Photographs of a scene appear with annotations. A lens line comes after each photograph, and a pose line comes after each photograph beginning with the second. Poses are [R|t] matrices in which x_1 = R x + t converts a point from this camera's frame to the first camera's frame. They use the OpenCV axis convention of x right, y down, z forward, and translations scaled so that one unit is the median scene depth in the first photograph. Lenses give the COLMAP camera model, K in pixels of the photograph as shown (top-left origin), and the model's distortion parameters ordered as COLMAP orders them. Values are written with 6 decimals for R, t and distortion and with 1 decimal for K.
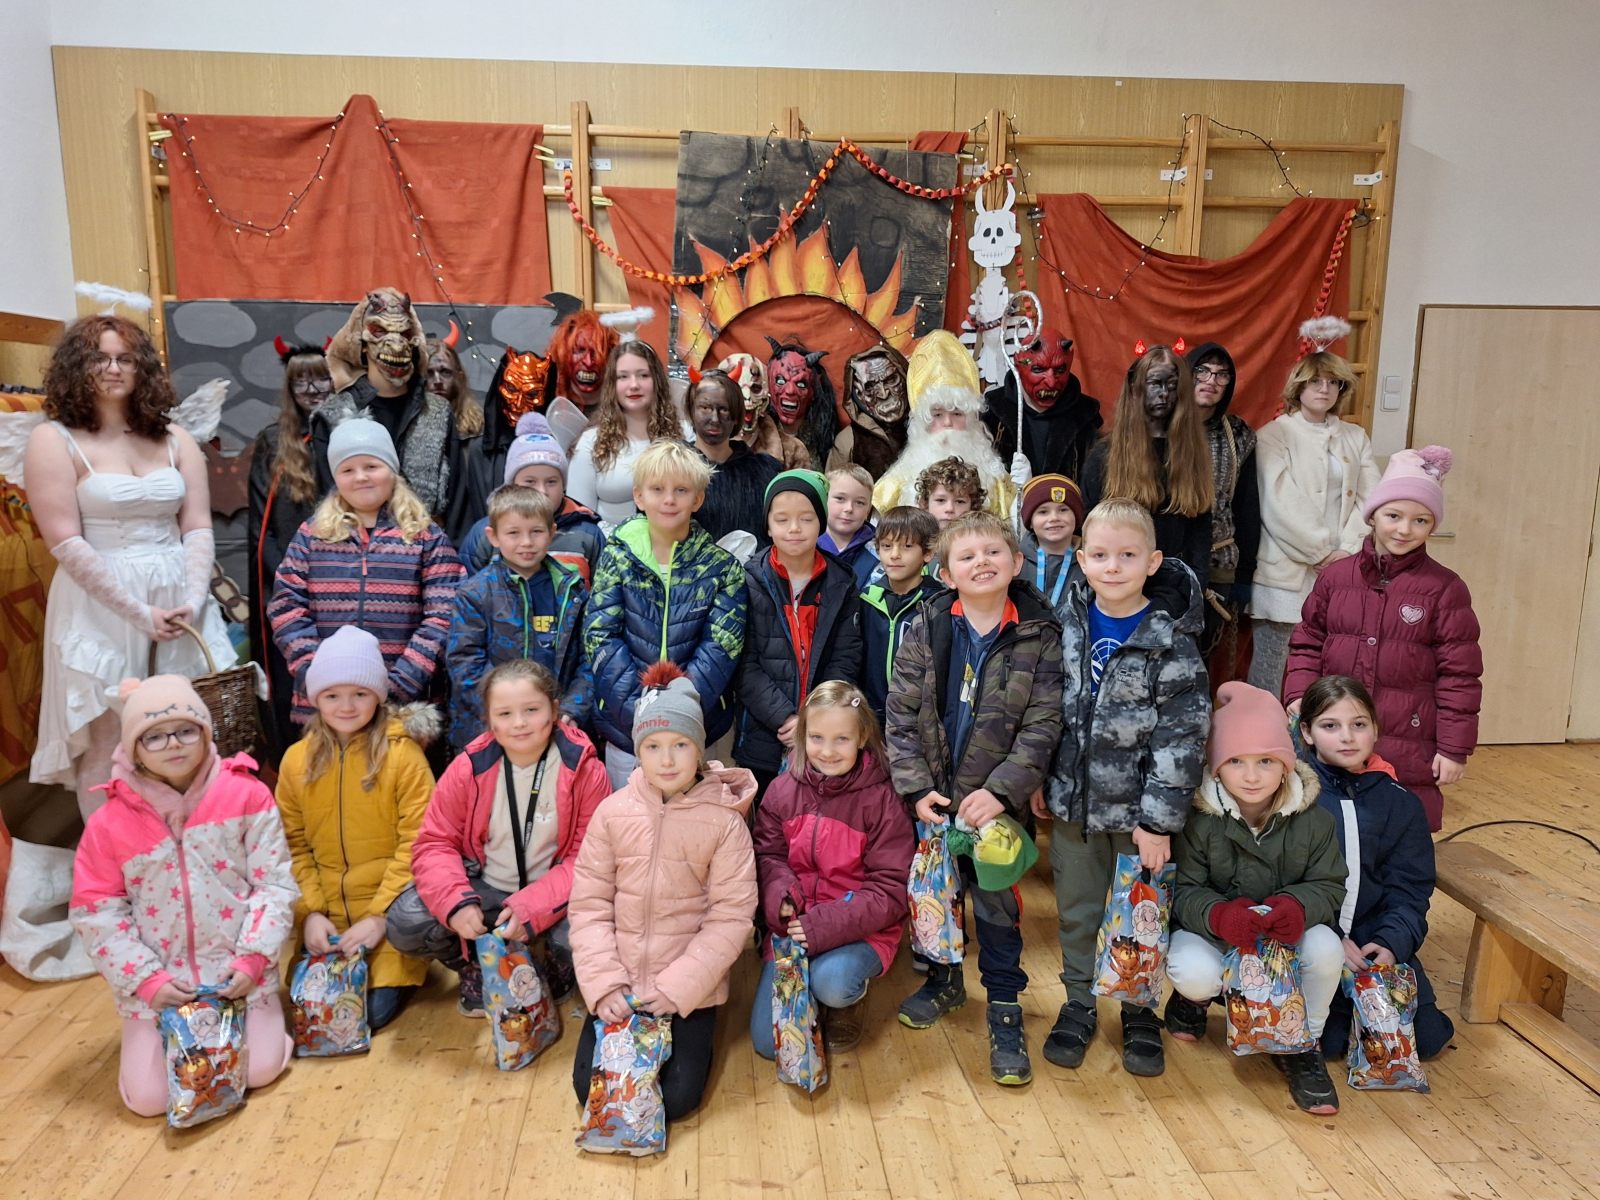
lens RADIAL K [[1107.8, 0, 739.4], [0, 1107.8, 622.9], [0, 0, 1]] dist [0.035641, -0.042337]
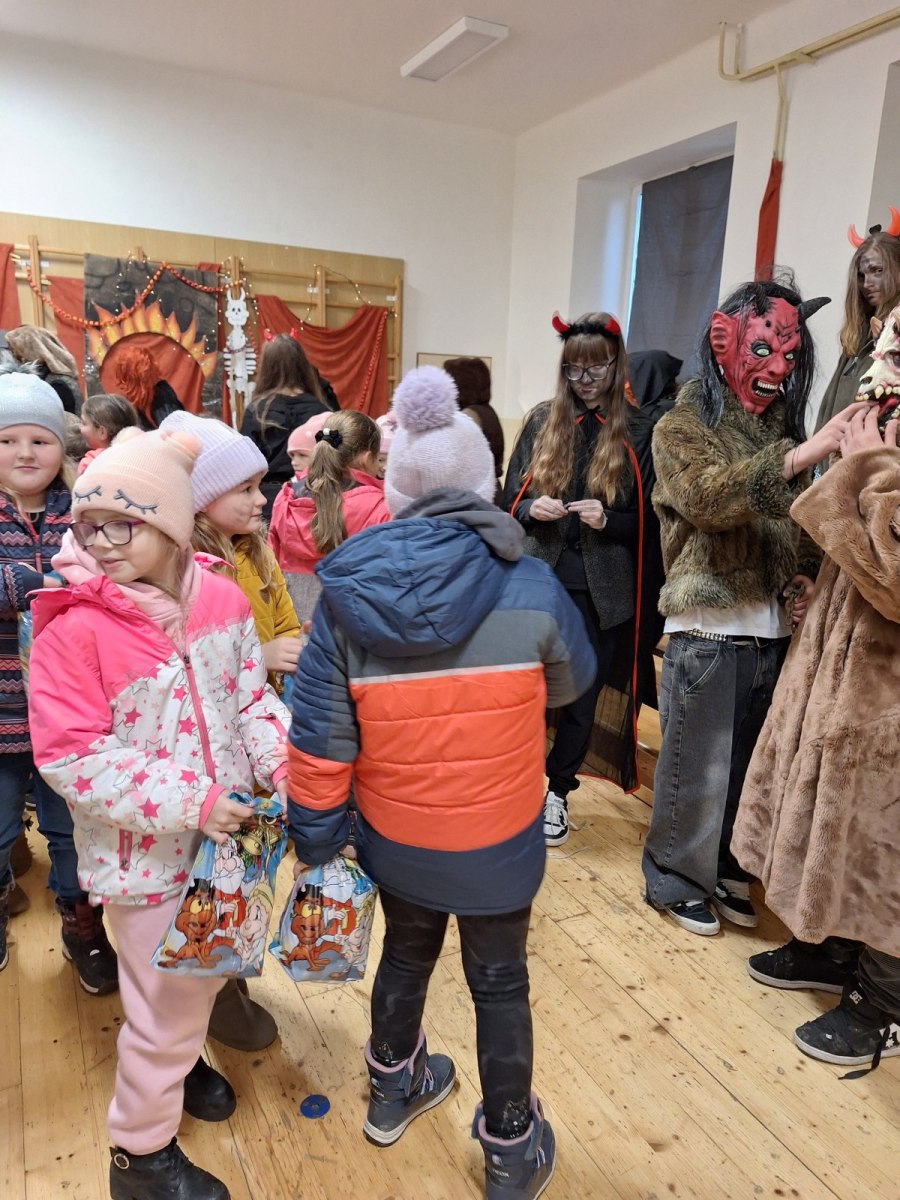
lens RADIAL K [[830.9, 0, 457.0], [0, 830.9, 614.9], [0, 0, 1]] dist [0.035641, -0.042337]
pose [[0.916988, -0.071217, 0.392507, -0.075287], [0.034528, 0.994412, 0.099763, 0.117421], [-0.397419, -0.077929, 0.914322, -0.804063]]
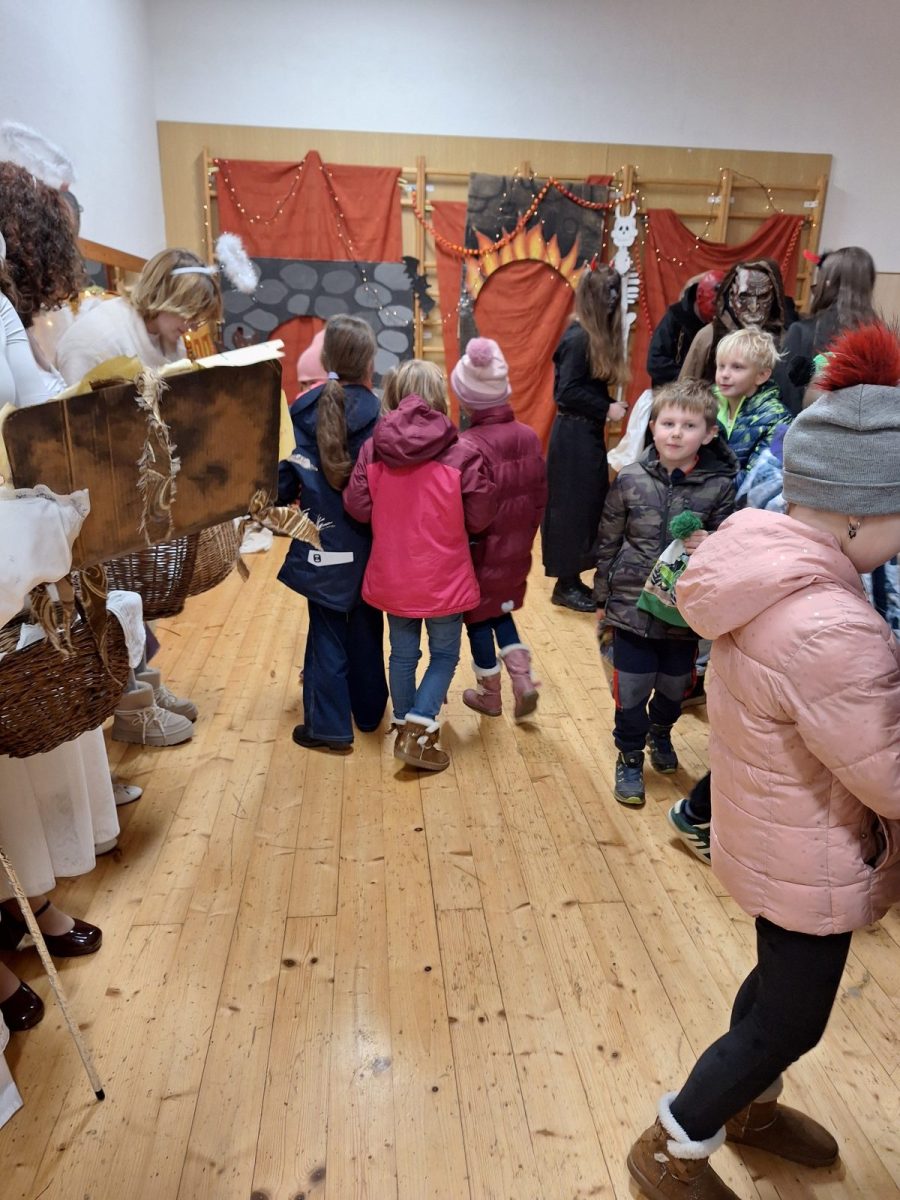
lens RADIAL K [[830.9, 0, 458.3], [0, 830.9, 614.4], [0, 0, 1]] dist [0.035641, -0.042337]
pose [[0.999294, 0.007789, 0.036762, -0.120337], [-0.013696, 0.986487, 0.163267, 0.092934], [-0.034993, -0.163655, 0.985897, -0.590215]]
